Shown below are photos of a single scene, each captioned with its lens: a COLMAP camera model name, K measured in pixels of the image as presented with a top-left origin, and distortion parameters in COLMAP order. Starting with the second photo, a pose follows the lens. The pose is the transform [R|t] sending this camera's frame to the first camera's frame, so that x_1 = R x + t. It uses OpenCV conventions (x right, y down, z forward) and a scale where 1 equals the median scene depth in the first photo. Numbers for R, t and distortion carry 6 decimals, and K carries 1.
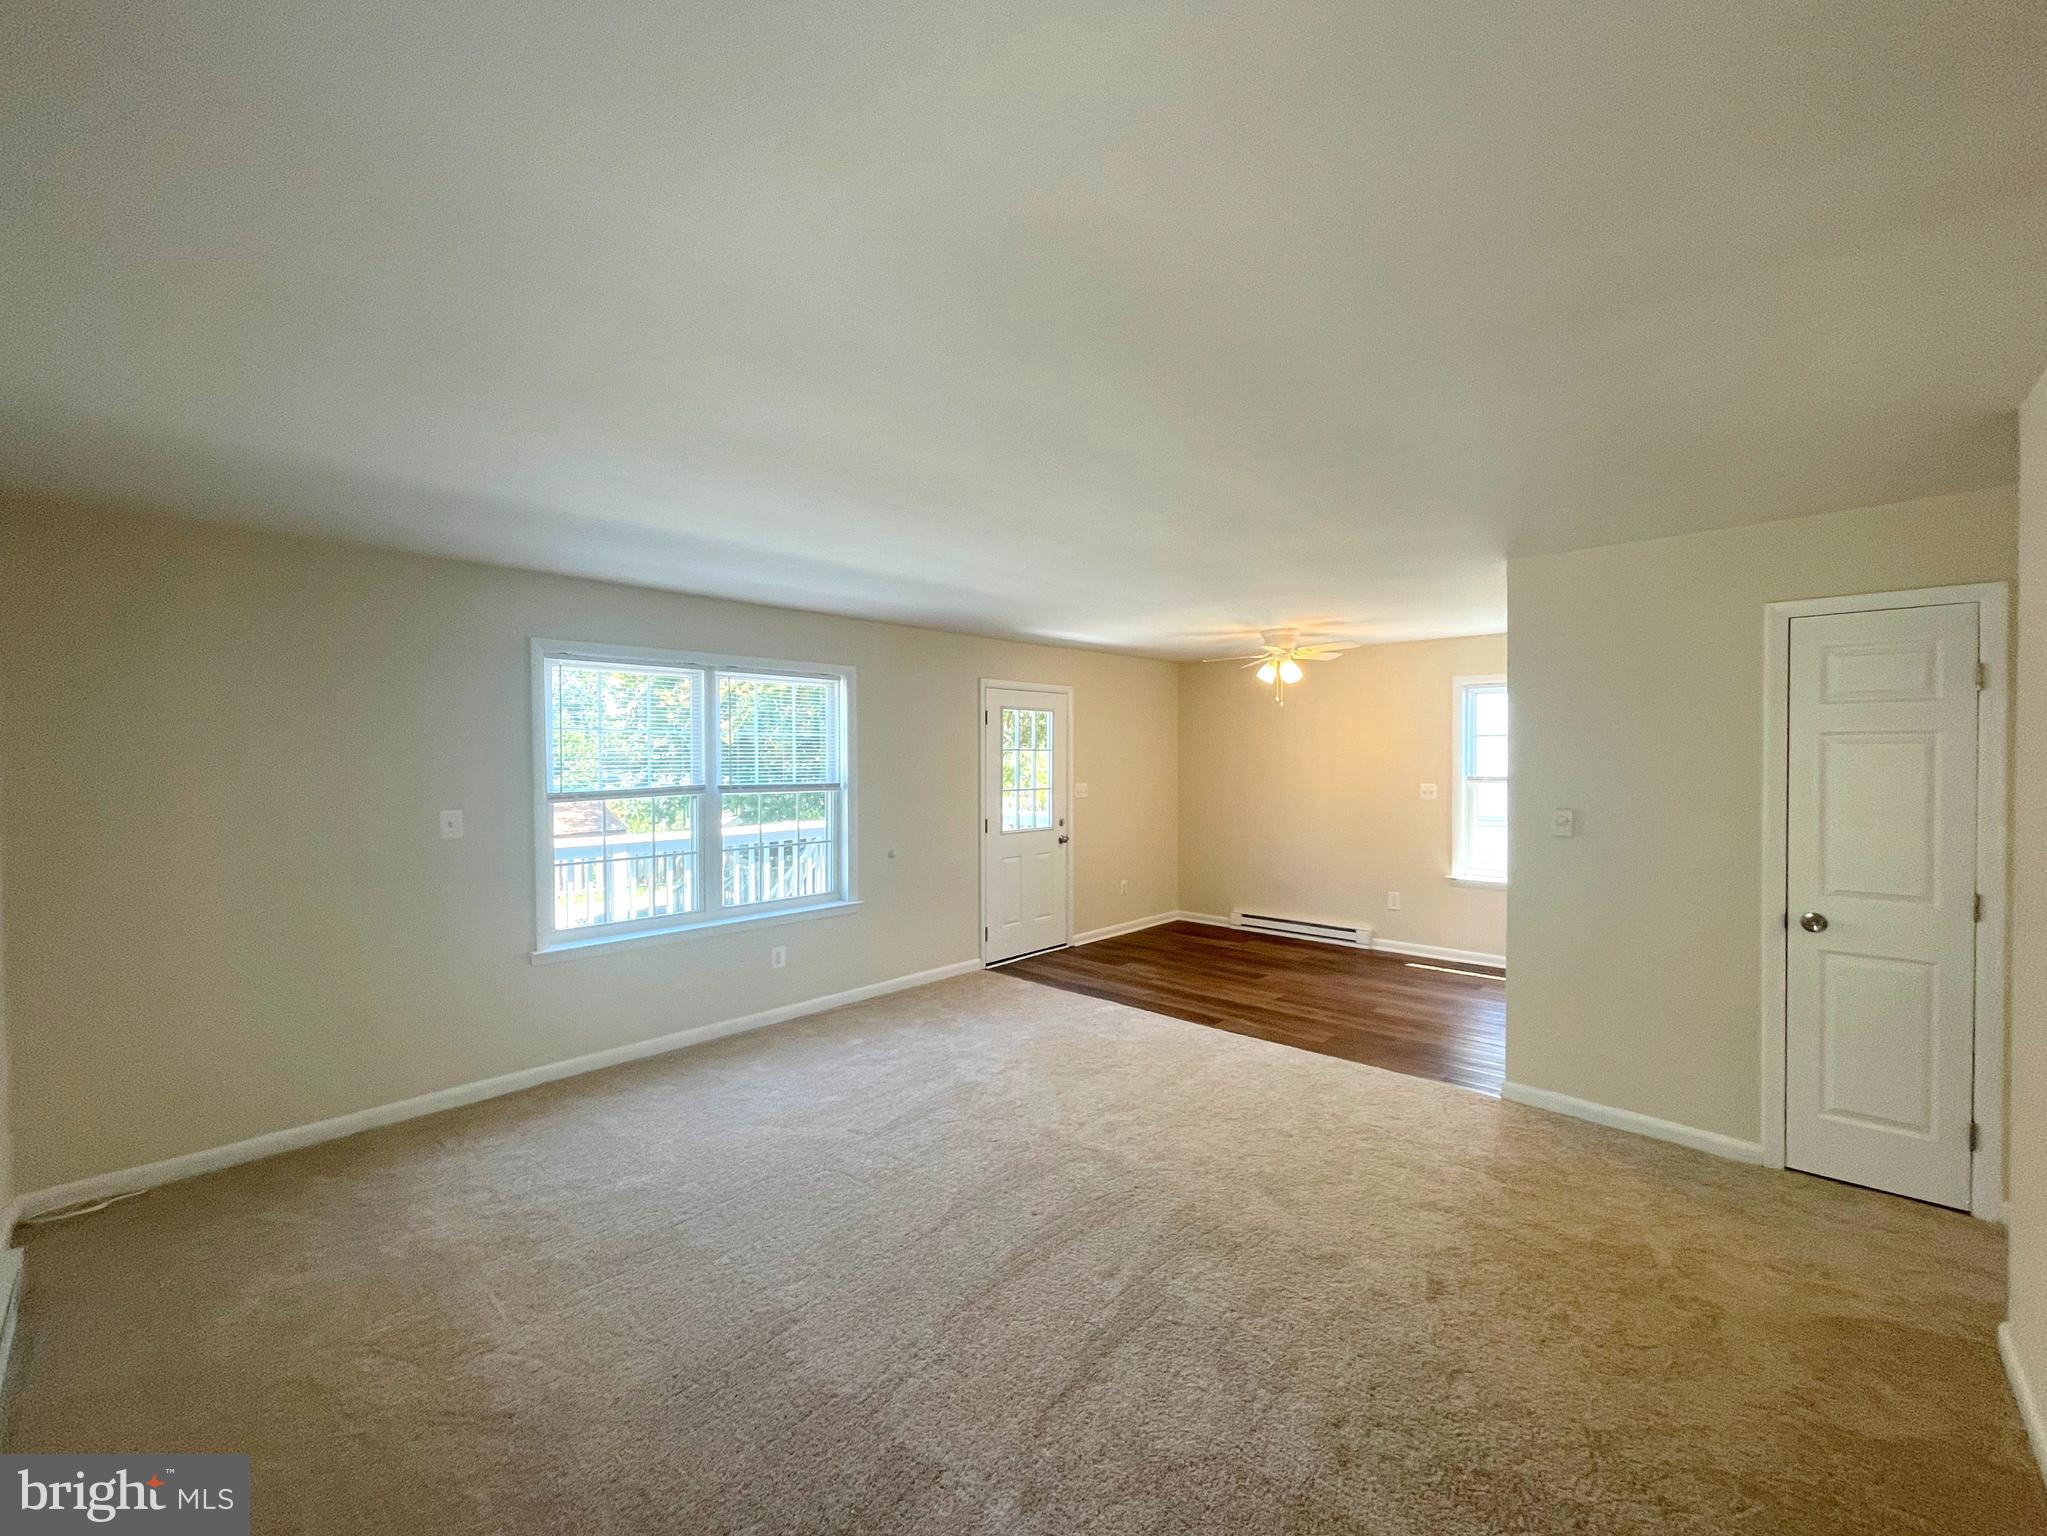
lens RADIAL K [[833.2, 0, 961.6], [0, 833.2, 766.3], [0, 0, 1]] dist [-0.005420, 0.000091]
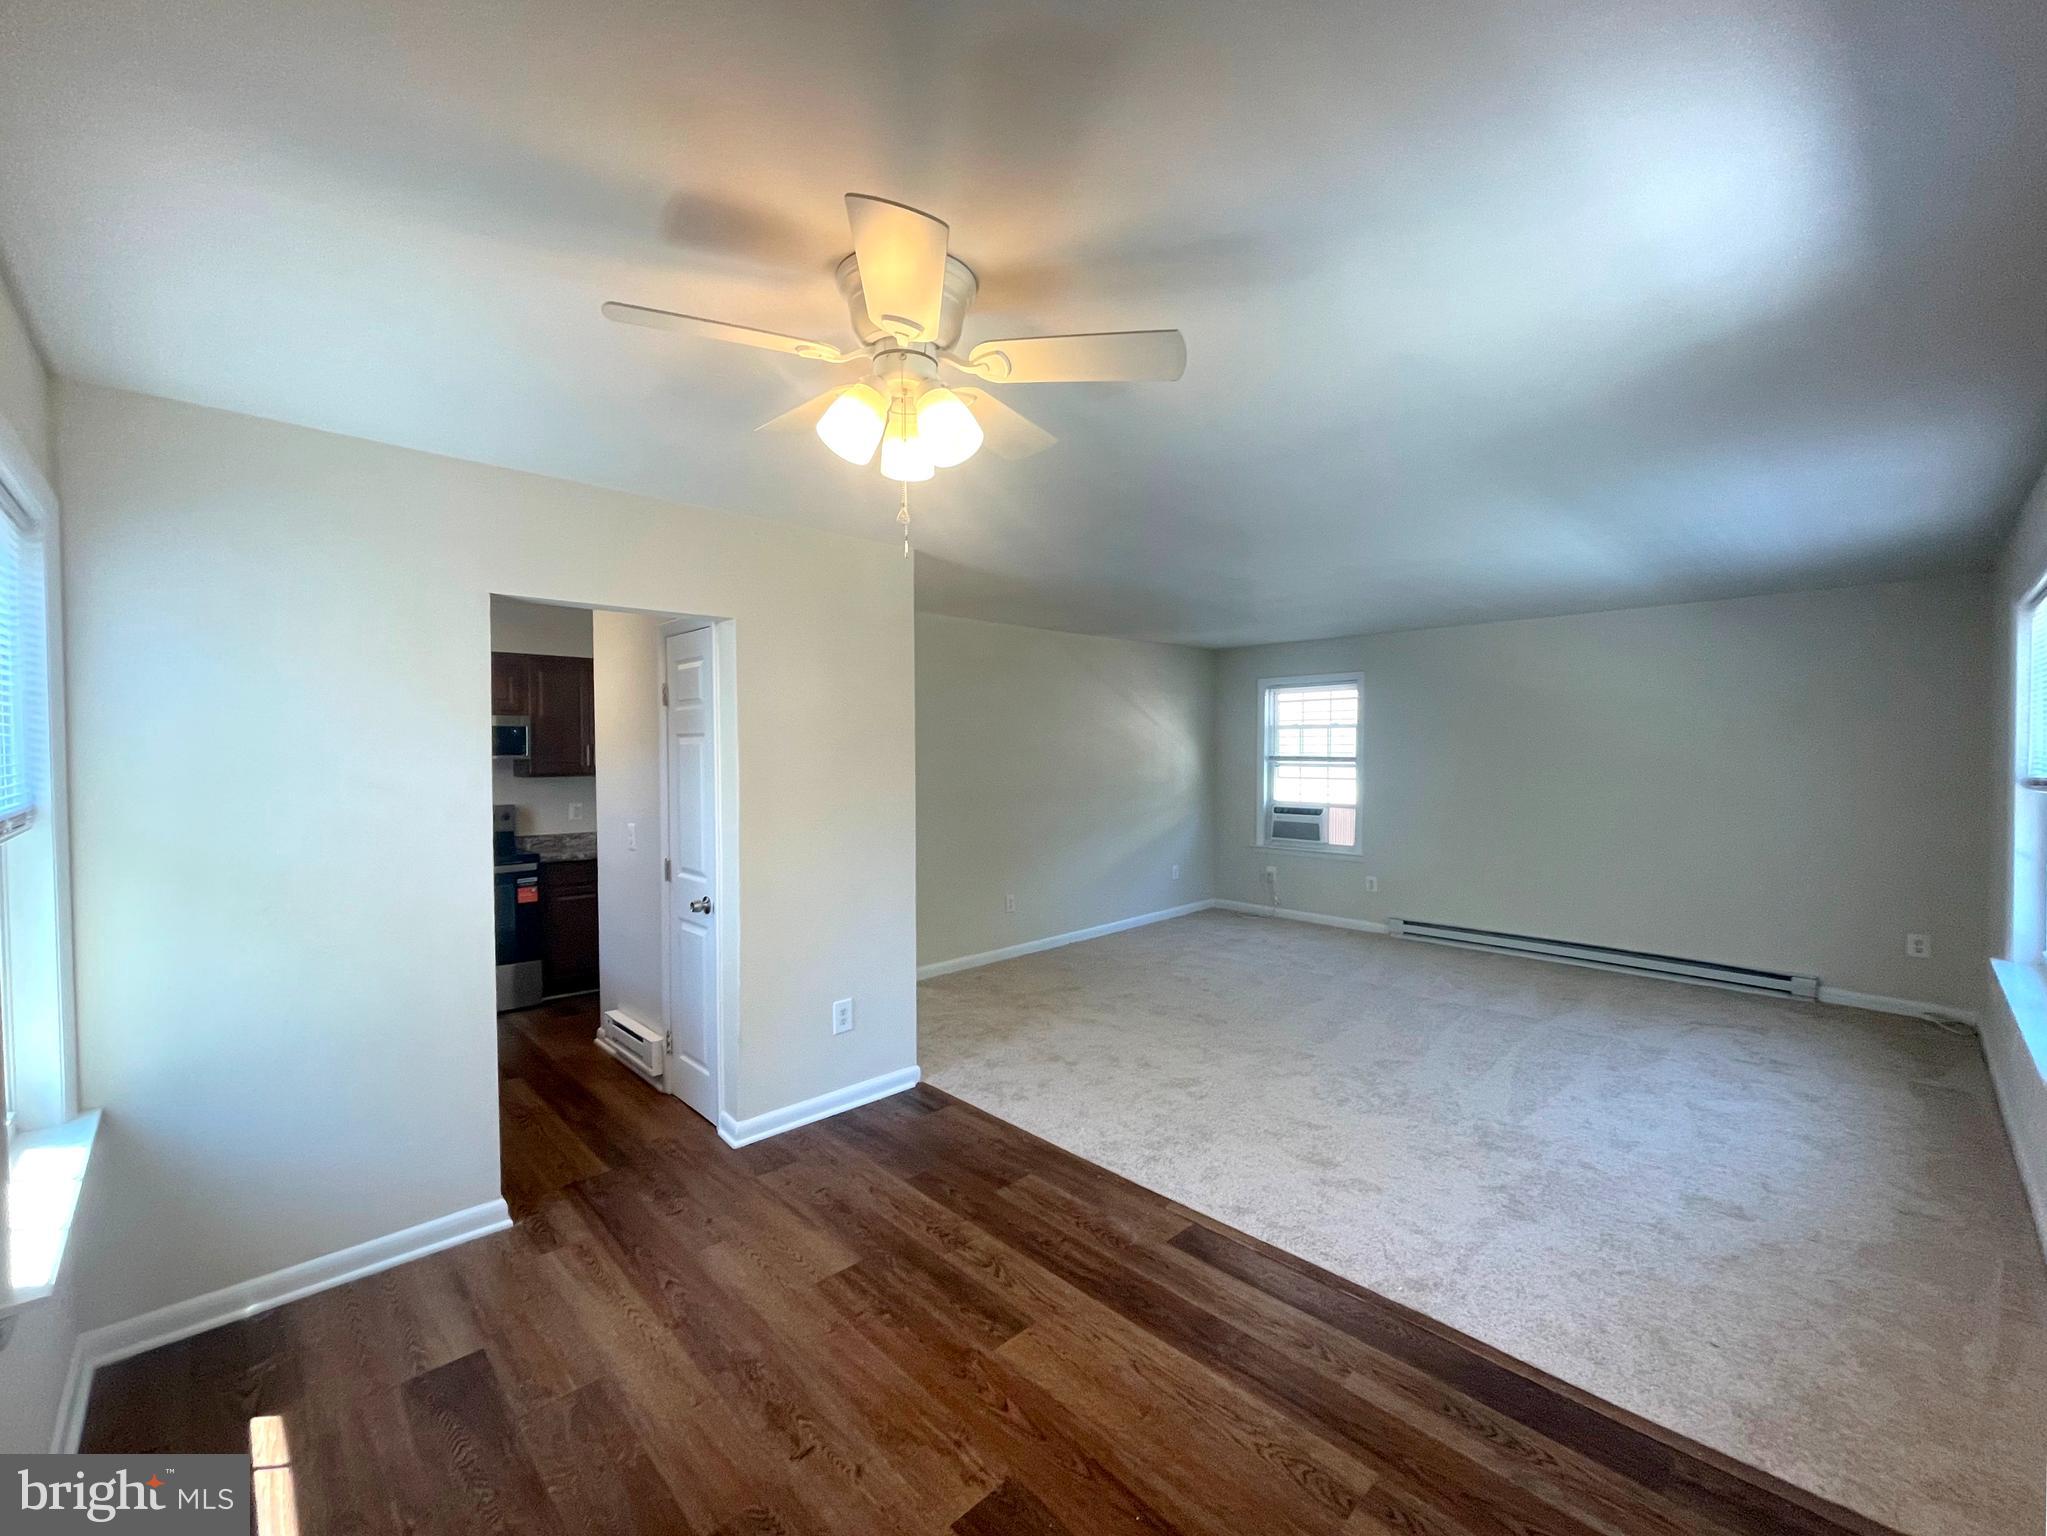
lens RADIAL K [[833.2, 0, 961.6], [0, 833.2, 766.3], [0, 0, 1]] dist [-0.005420, 0.000091]
pose [[-0.998826, 0.009837, 0.047440, 0.417858], [0.011334, 0.999443, 0.031383, -0.013055], [-0.047105, 0.031883, -0.998381, 1.515163]]
